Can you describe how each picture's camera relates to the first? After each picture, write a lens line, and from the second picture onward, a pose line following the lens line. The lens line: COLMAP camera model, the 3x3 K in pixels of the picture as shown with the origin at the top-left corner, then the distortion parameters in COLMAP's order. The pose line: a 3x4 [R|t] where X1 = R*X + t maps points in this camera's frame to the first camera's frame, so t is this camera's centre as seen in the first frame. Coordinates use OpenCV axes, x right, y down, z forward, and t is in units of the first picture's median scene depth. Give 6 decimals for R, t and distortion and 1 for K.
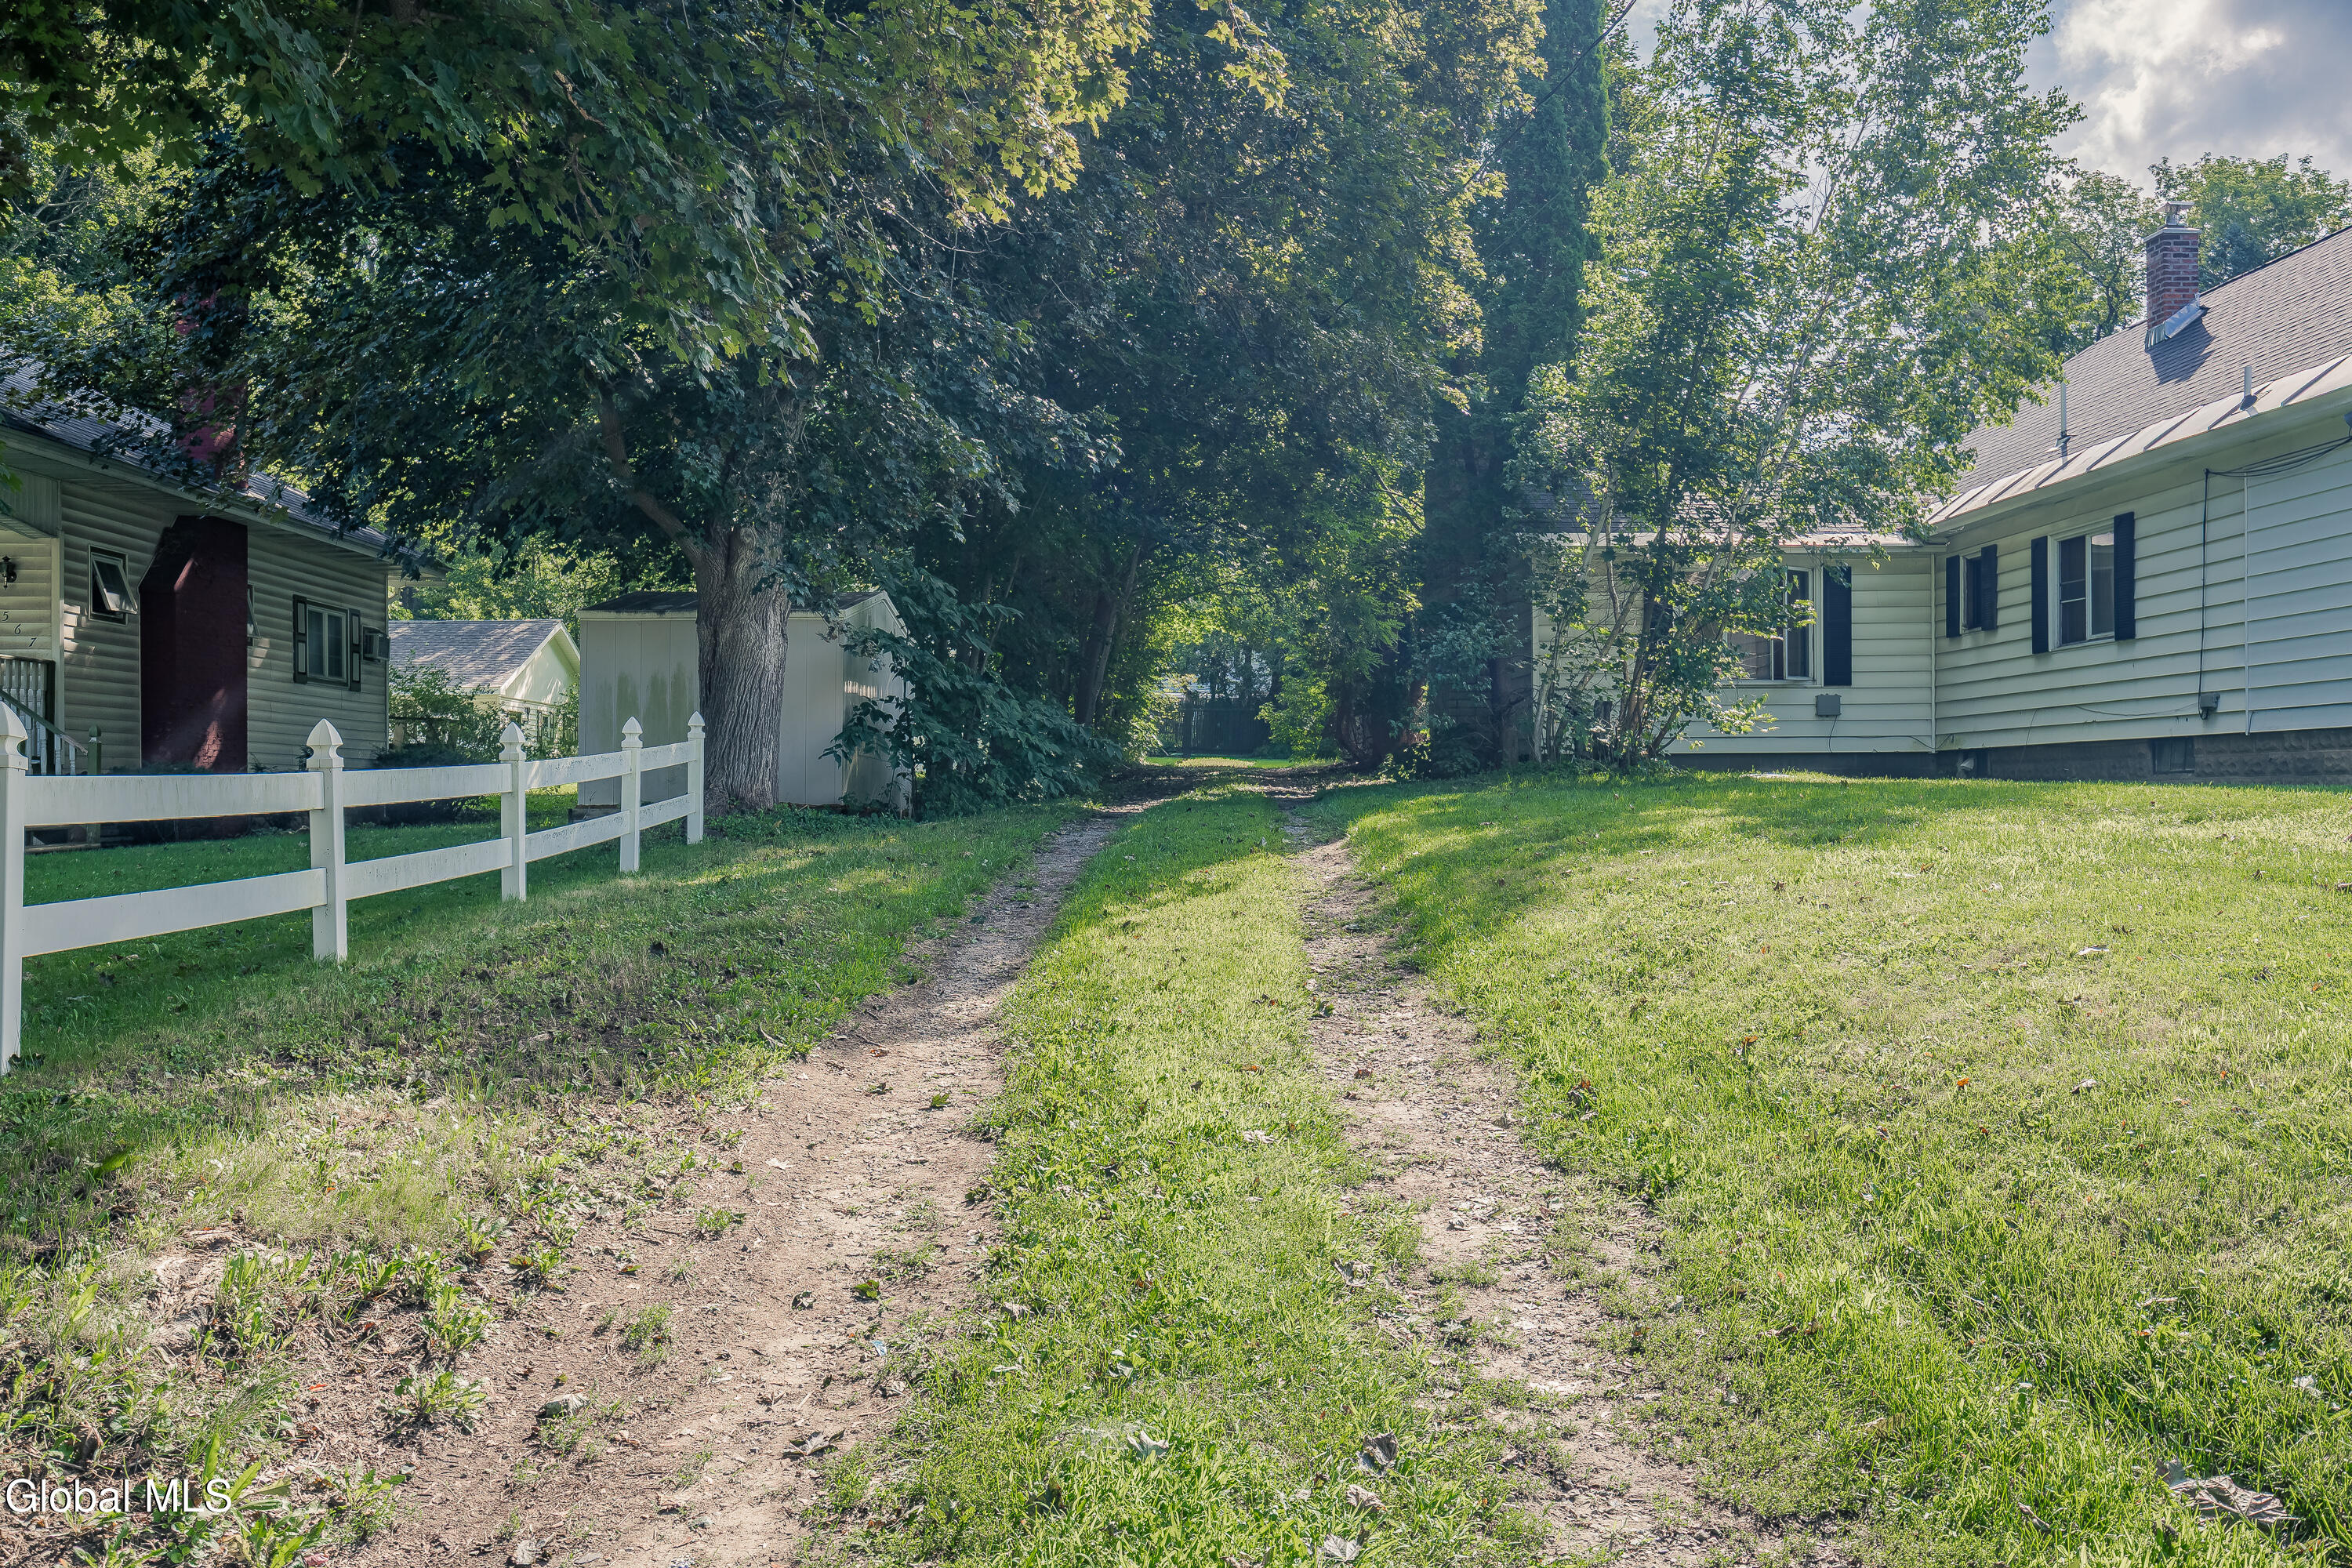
lens RADIAL K [[2021.0, 0, 1176.0], [0, 2021.0, 784.0], [0, 0, 1]] dist [0.000841, -0.001694]
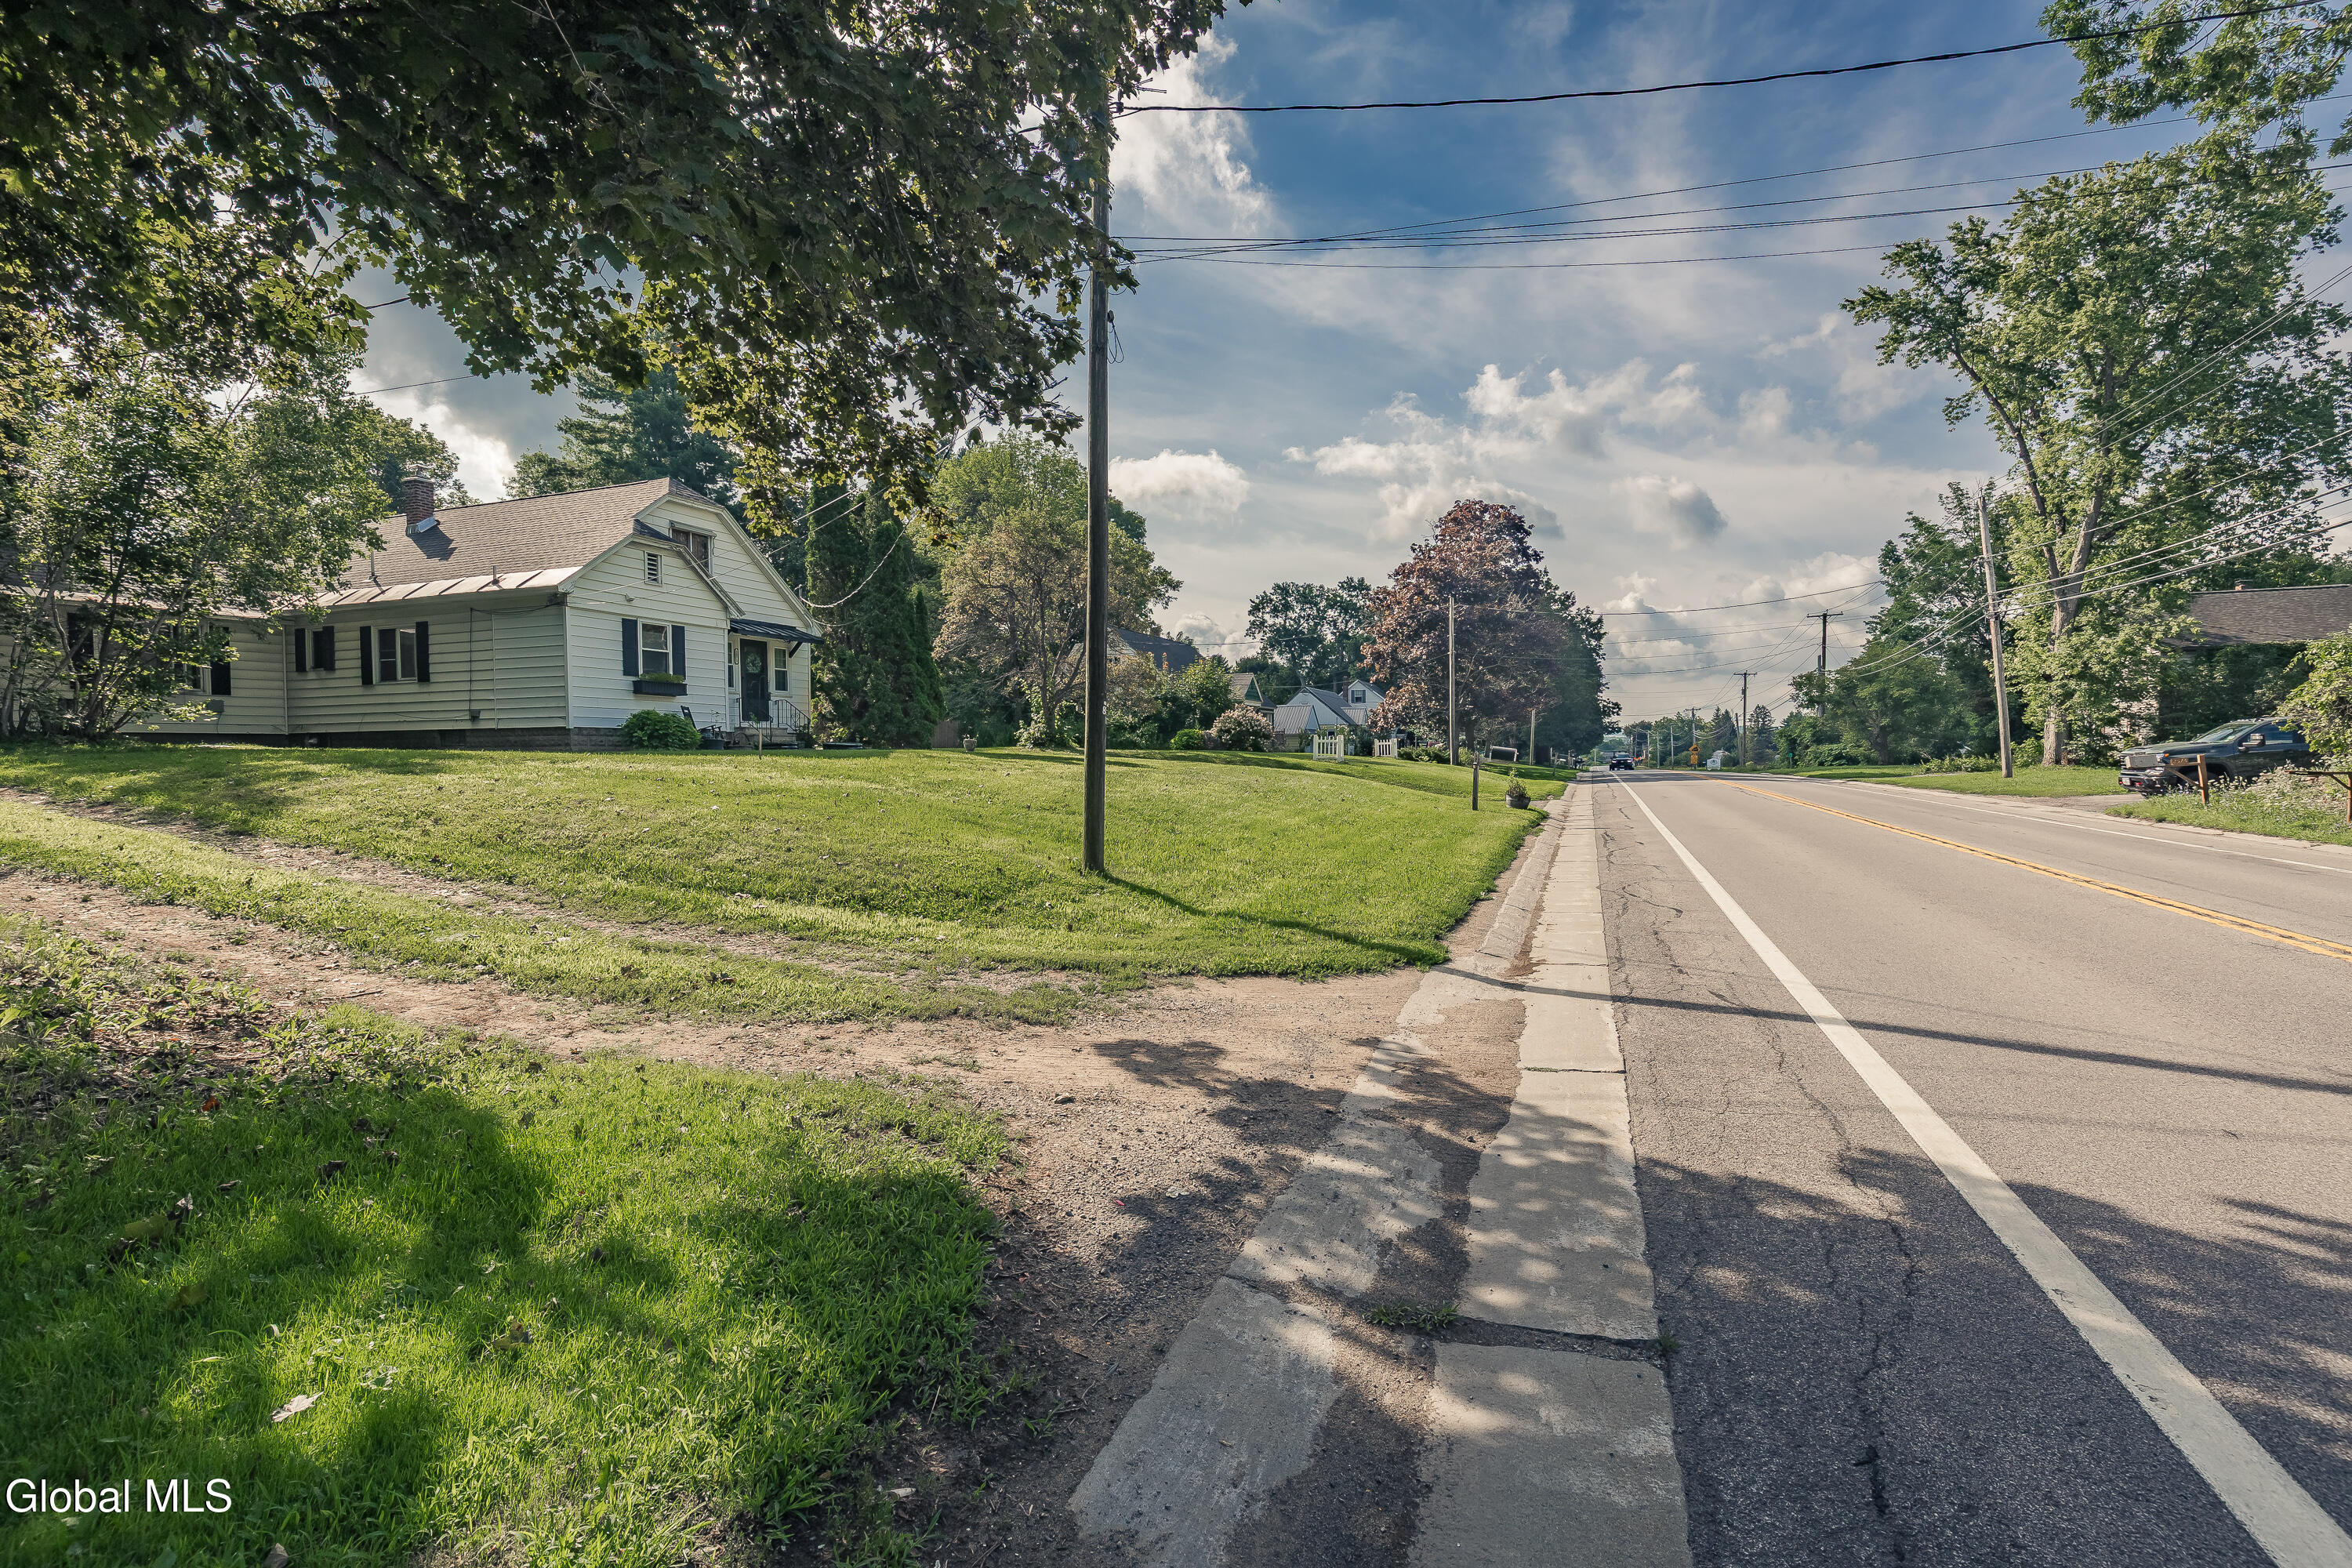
lens RADIAL K [[1043.6, 0, 1176.0], [0, 1043.6, 784.0], [0, 0, 1]] dist [0.000294, -0.000280]
pose [[0.399115, -0.026680, 0.916513, -0.198441], [0.000114, 0.999578, 0.029048, 0.002521], [-0.916901, -0.011490, 0.398950, -0.136152]]
